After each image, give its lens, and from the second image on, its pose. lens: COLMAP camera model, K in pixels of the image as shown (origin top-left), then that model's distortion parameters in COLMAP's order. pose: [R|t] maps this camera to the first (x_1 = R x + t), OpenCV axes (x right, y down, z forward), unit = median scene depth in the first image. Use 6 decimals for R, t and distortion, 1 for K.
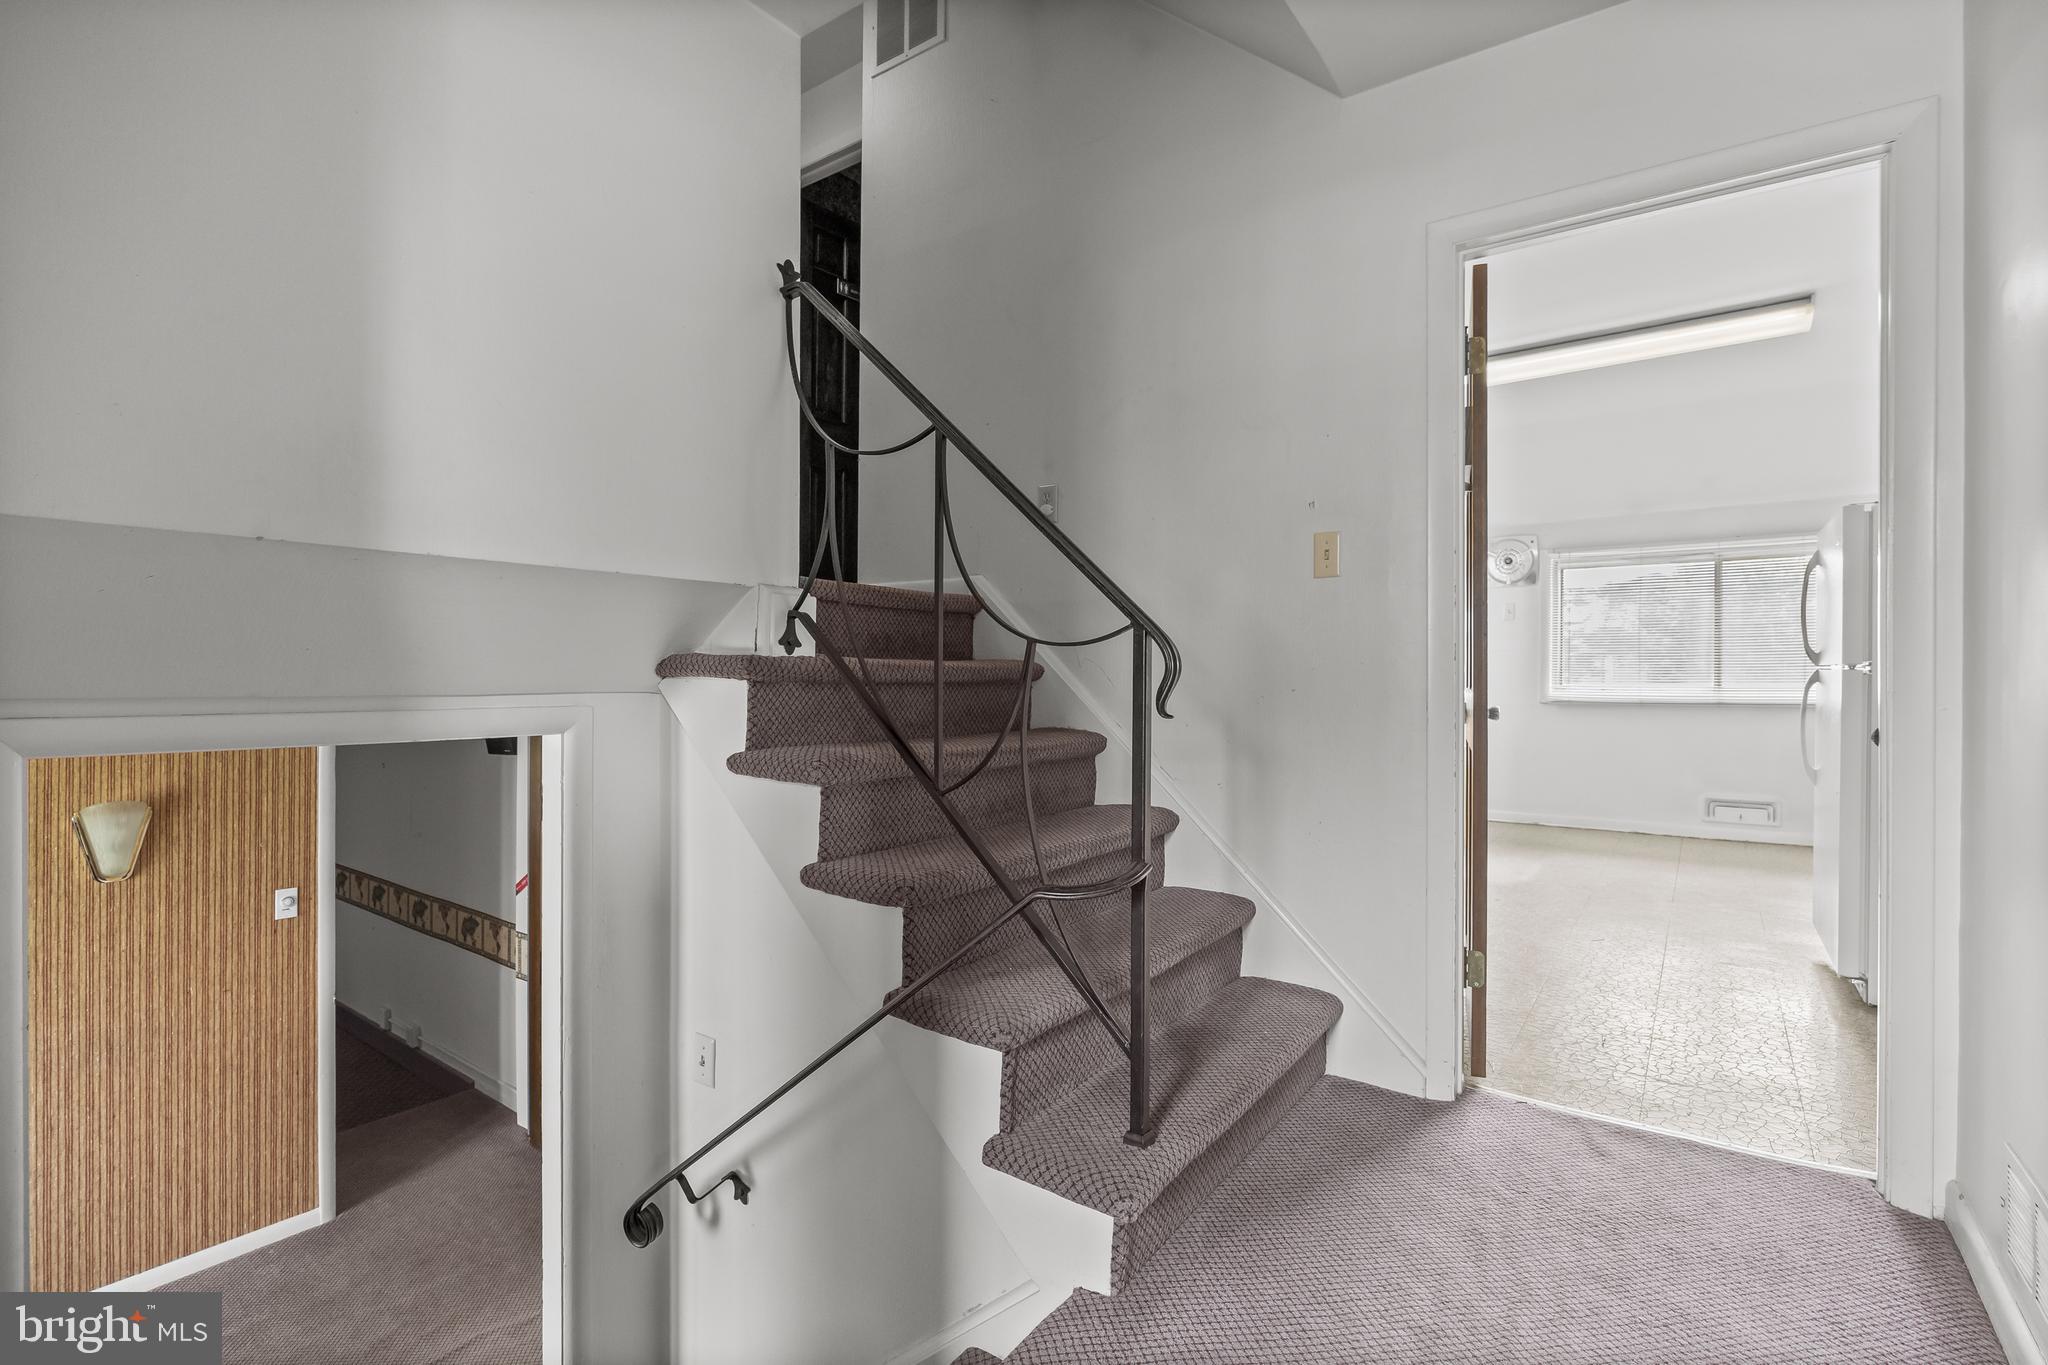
lens RADIAL K [[936.5, 0, 1030.1], [0, 936.5, 678.5], [0, 0, 1]] dist [-0.006348, -0.000582]
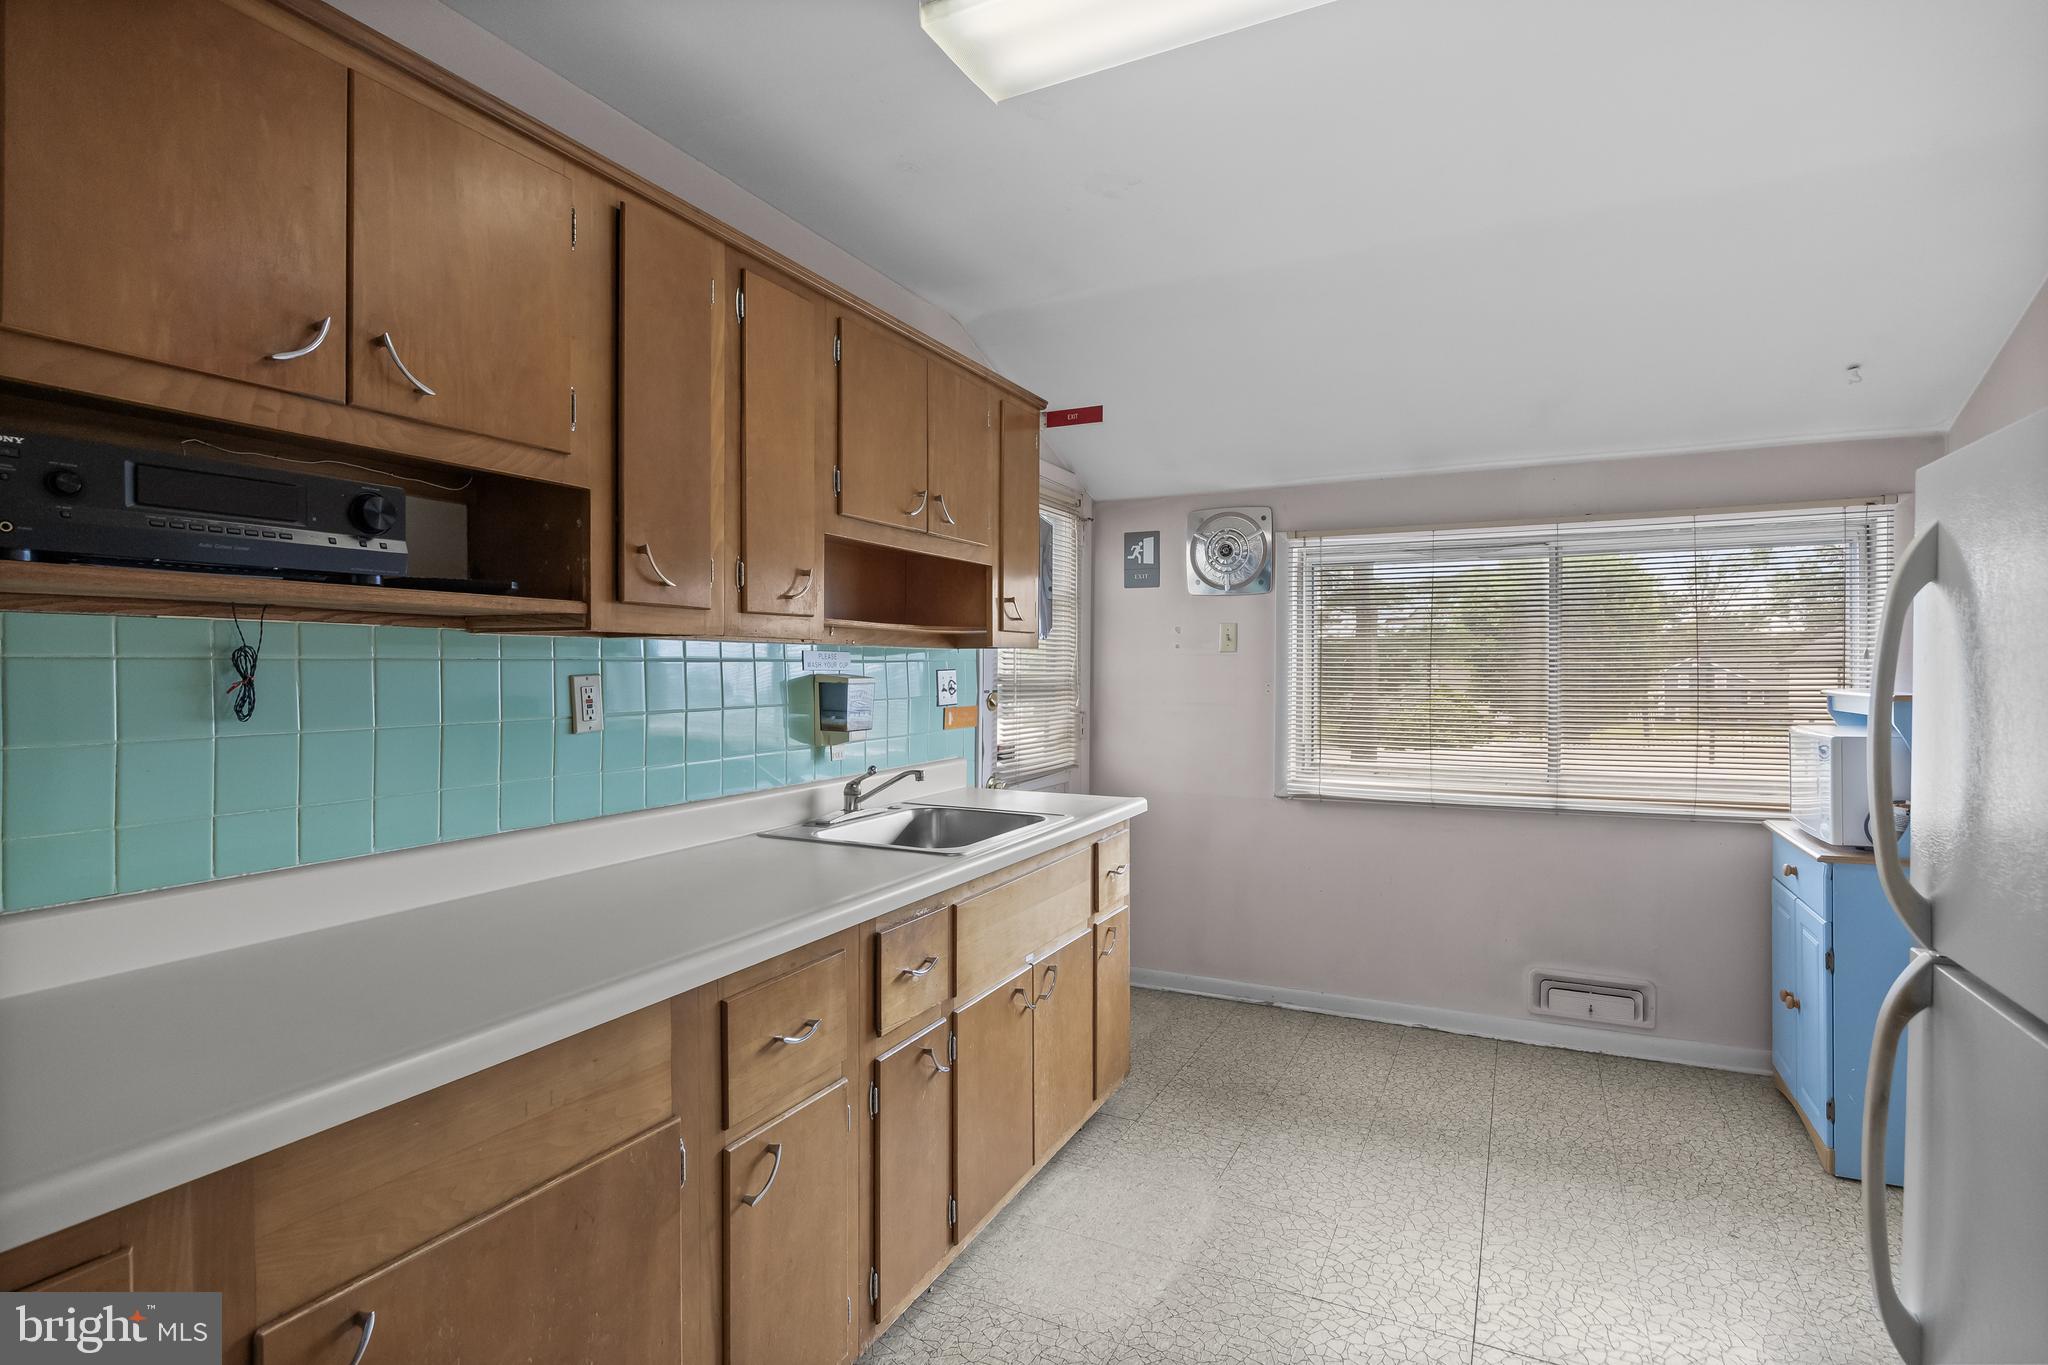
lens RADIAL K [[1021.9, 0, 1019.4], [0, 1021.9, 674.8], [0, 0, 1]] dist [-0.015442, 0.001196]
pose [[0.986291, -0.000839, 0.165015, 0.288729], [0.000507, 0.999998, 0.002057, -0.051491], [-0.165017, -0.001945, 0.986289, 0.407890]]
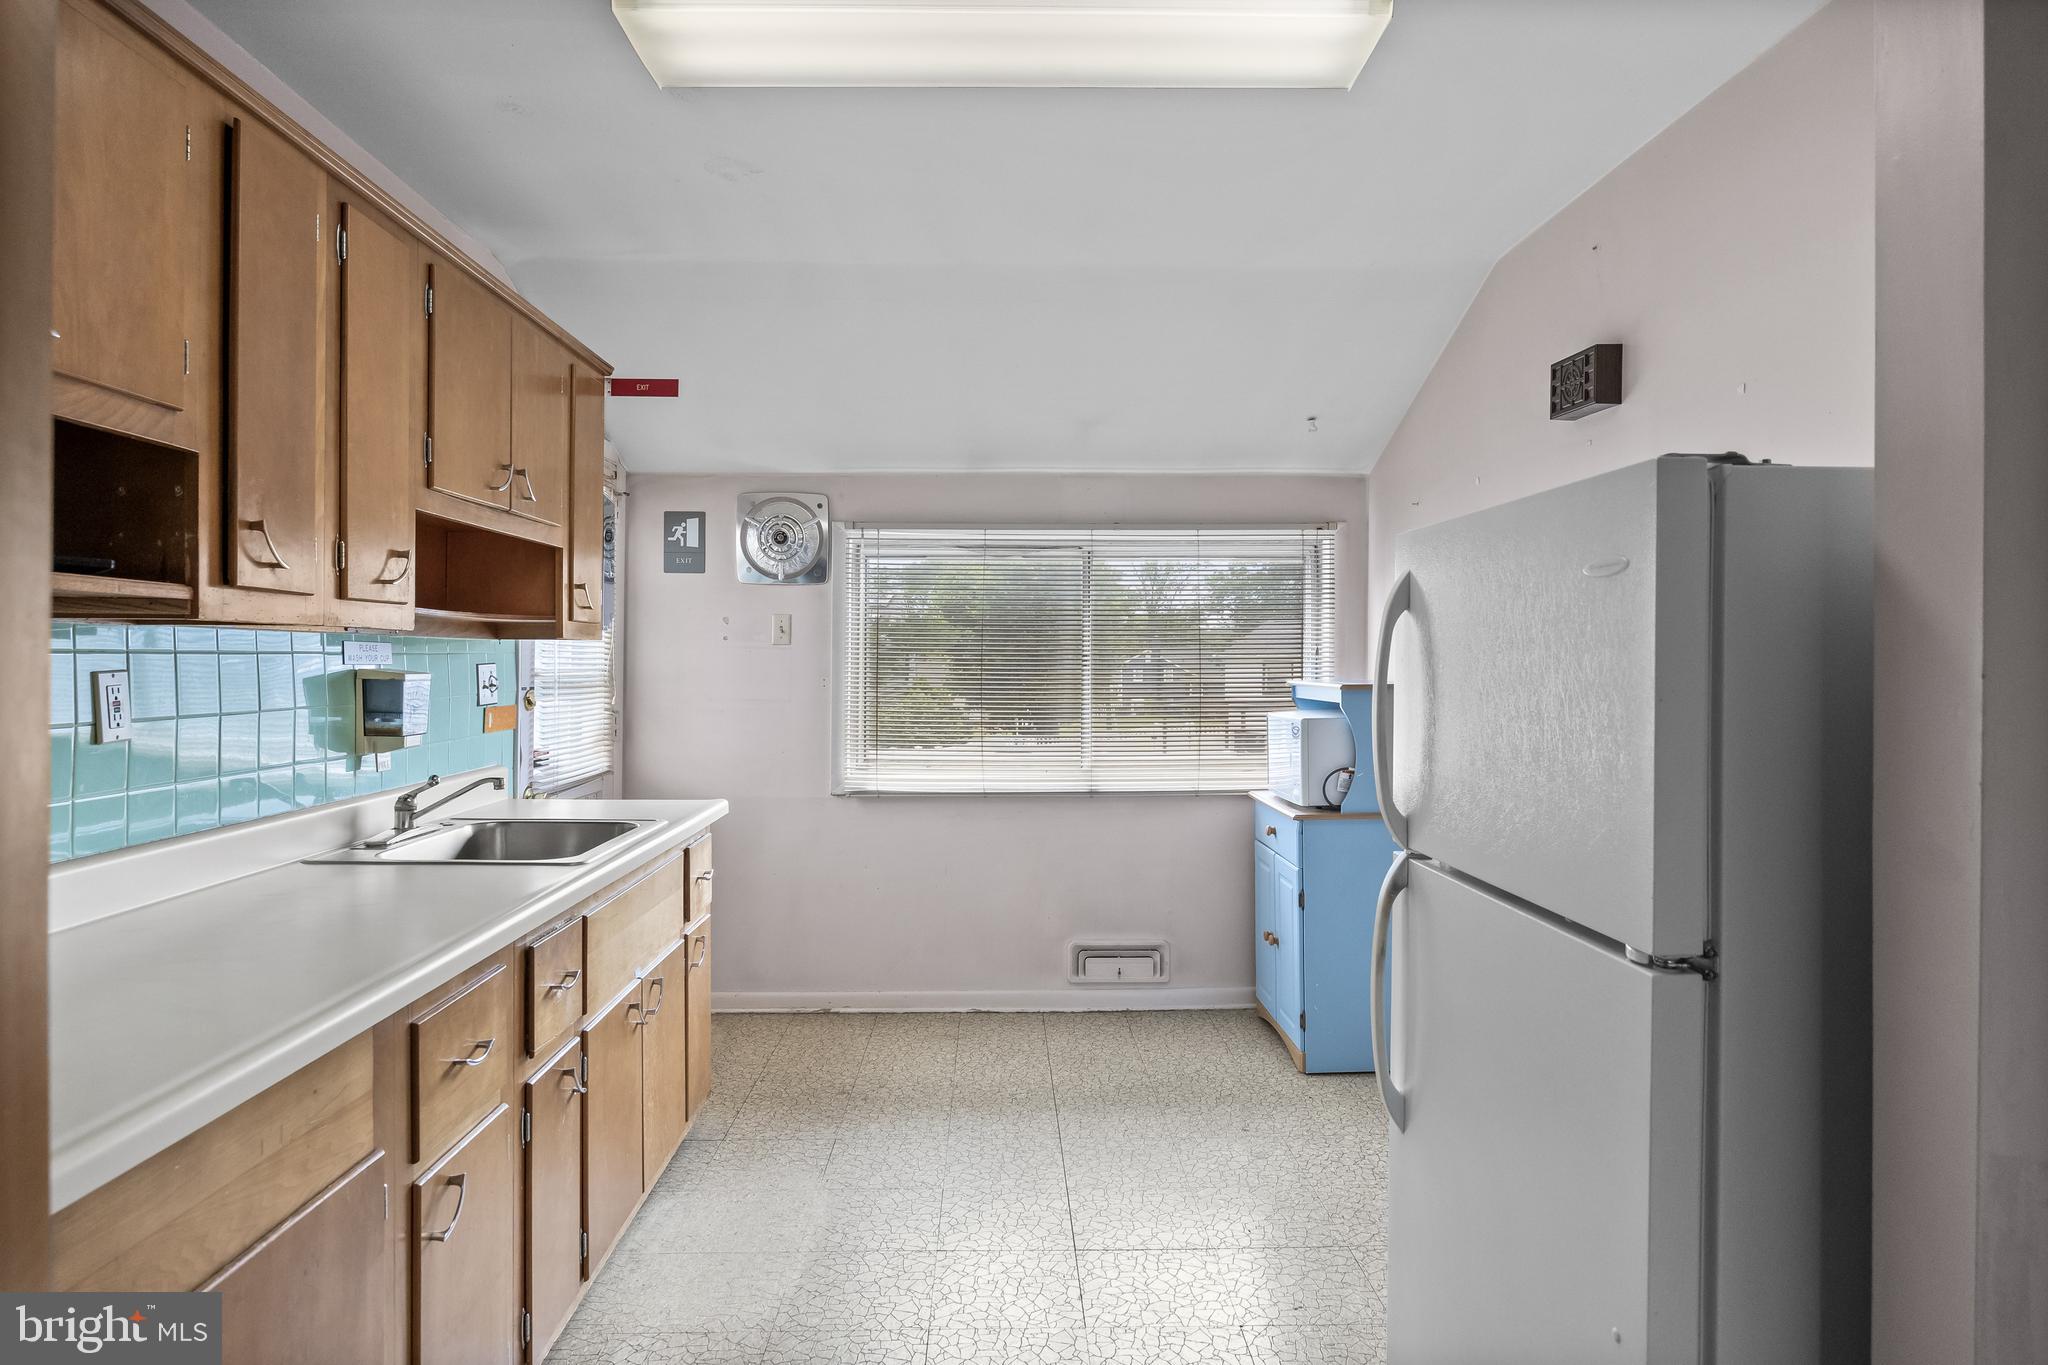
lens RADIAL K [[1186.4, 0, 1036.6], [0, 1186.4, 663.6], [0, 0, 1]] dist [-0.020863, 0.001295]
pose [[0.788875, 0.000404, 0.614554, 0.209068], [0.000479, 0.999999, -0.001272, -0.052273], [-0.614554, 0.001298, 0.788874, 0.370010]]
